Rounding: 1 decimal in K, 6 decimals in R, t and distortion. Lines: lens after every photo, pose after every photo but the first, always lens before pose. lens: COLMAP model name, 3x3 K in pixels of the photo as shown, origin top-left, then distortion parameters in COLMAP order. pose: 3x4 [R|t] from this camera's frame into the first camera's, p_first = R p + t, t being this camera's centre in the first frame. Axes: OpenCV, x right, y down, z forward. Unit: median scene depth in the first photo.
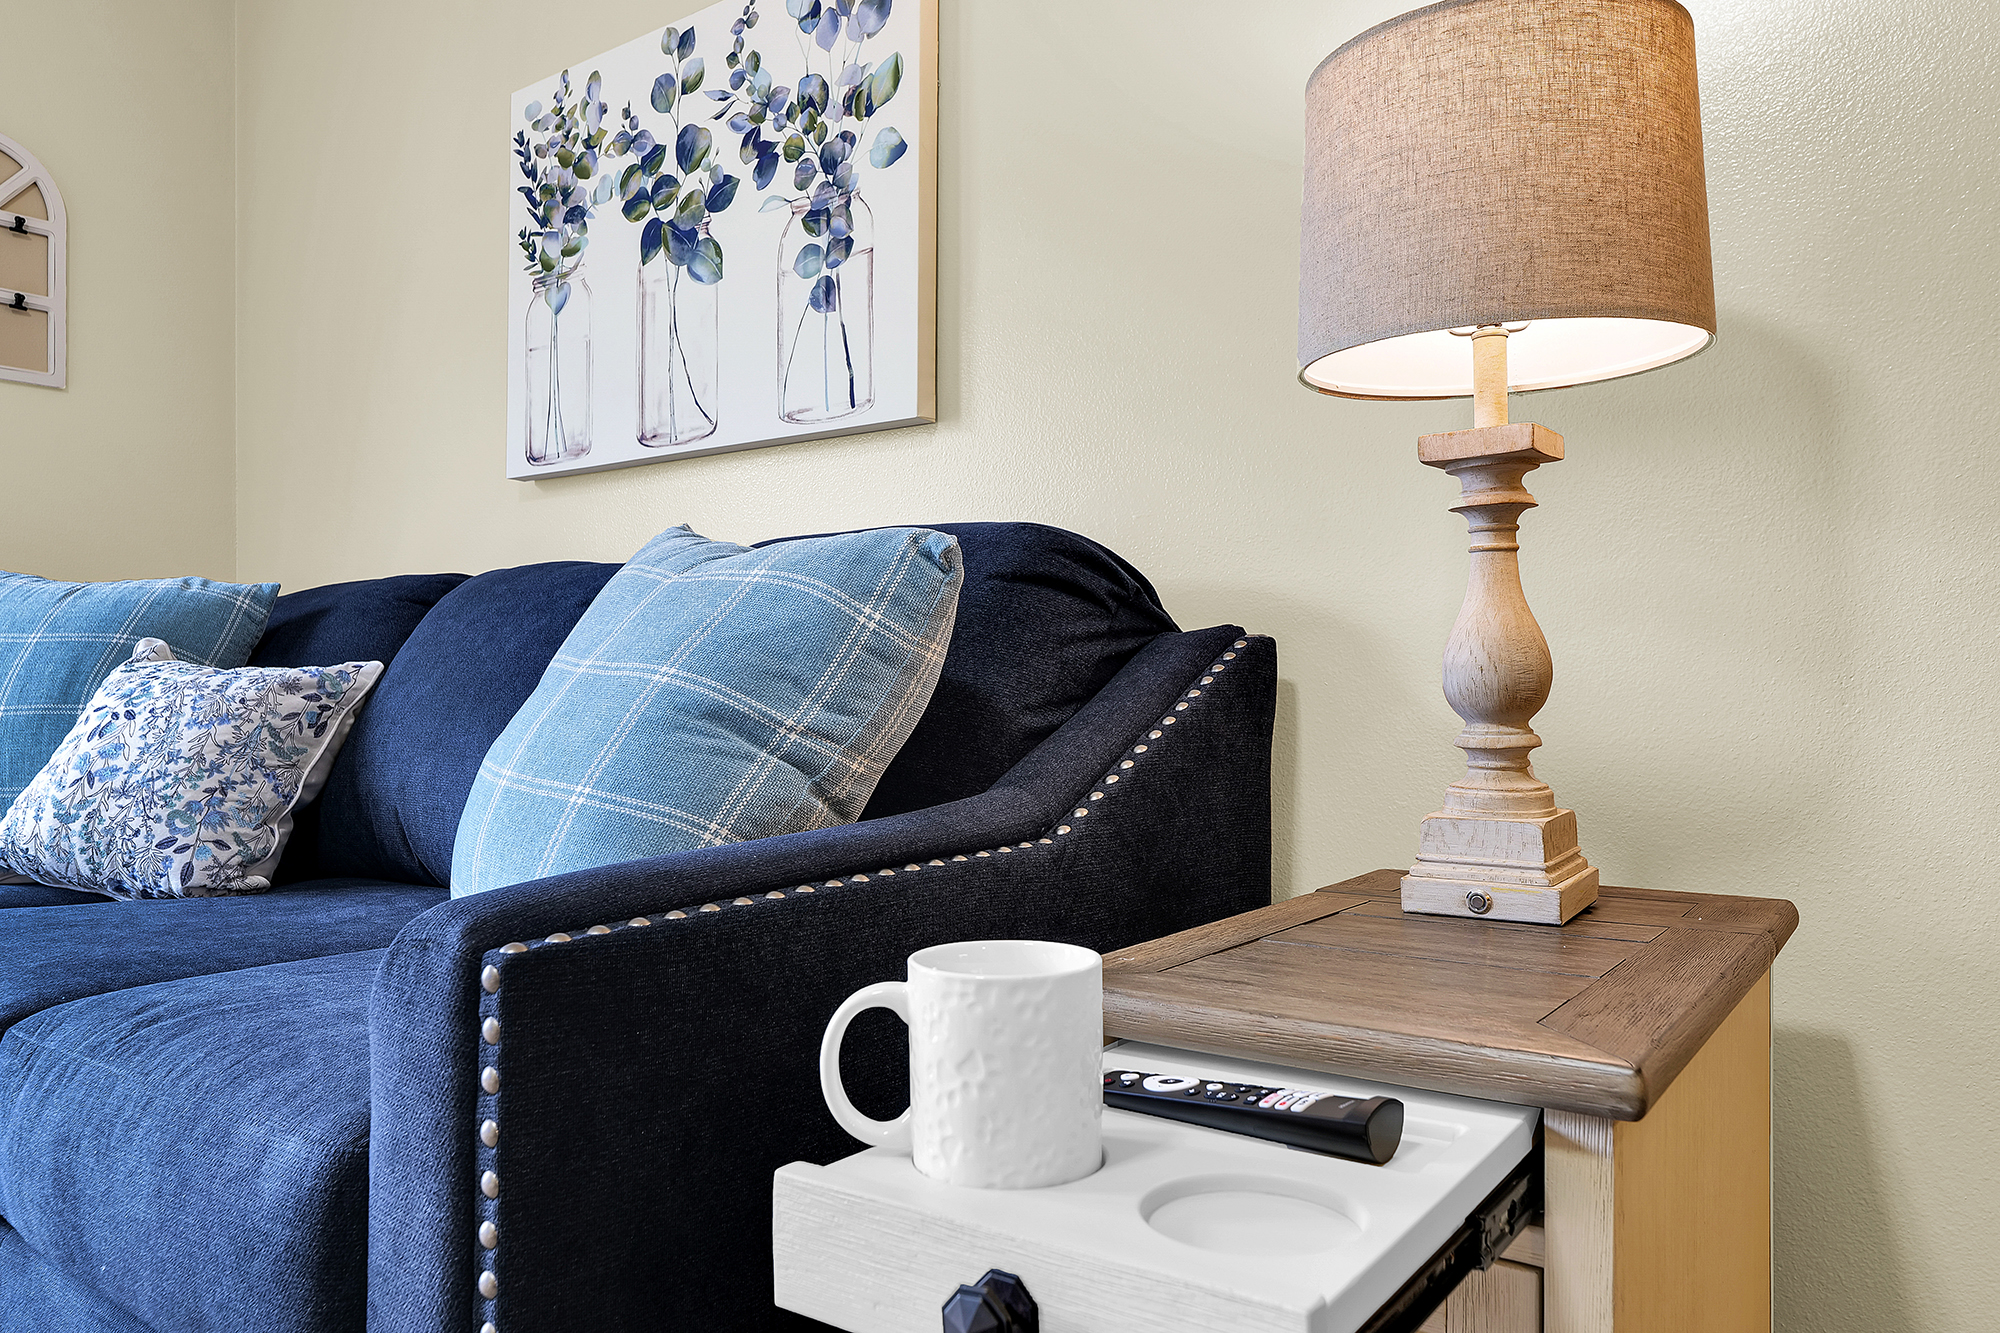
lens RADIAL K [[1346.8, 0, 979.6], [0, 1346.8, 683.3], [0, 0, 1]] dist [-0.002359, -0.000488]
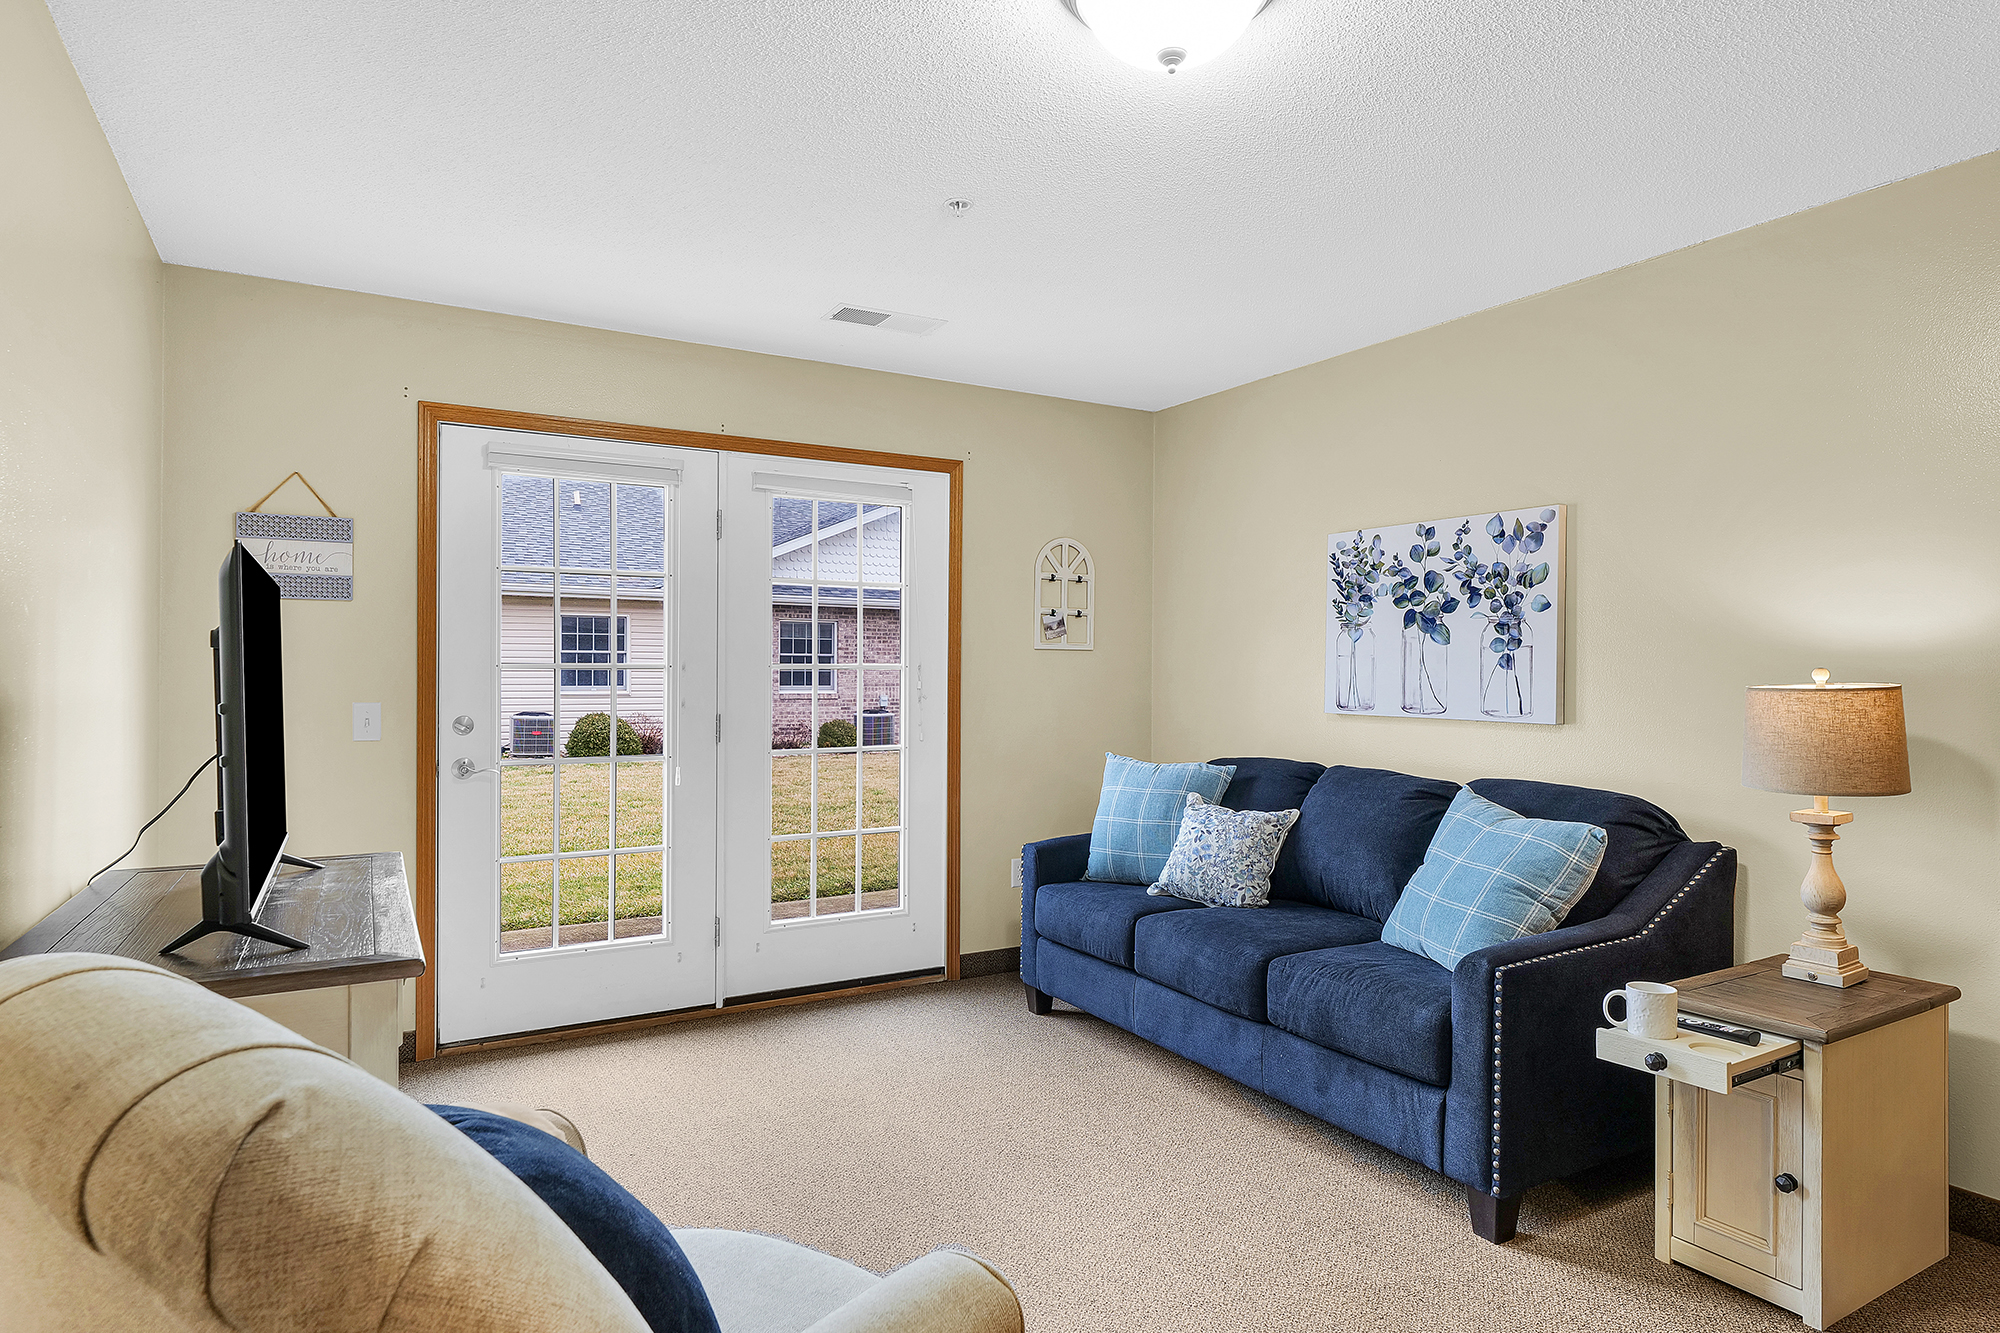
lens RADIAL K [[1114.5, 0, 1003.1], [0, 1114.5, 668.3], [0, 0, 1]] dist [0.007933, -0.001885]
pose [[0.925663, 0.005029, -0.378315, -0.189677], [-0.004065, 0.999986, 0.003346, -0.282501], [0.378327, -0.001559, 0.925671, -1.065287]]
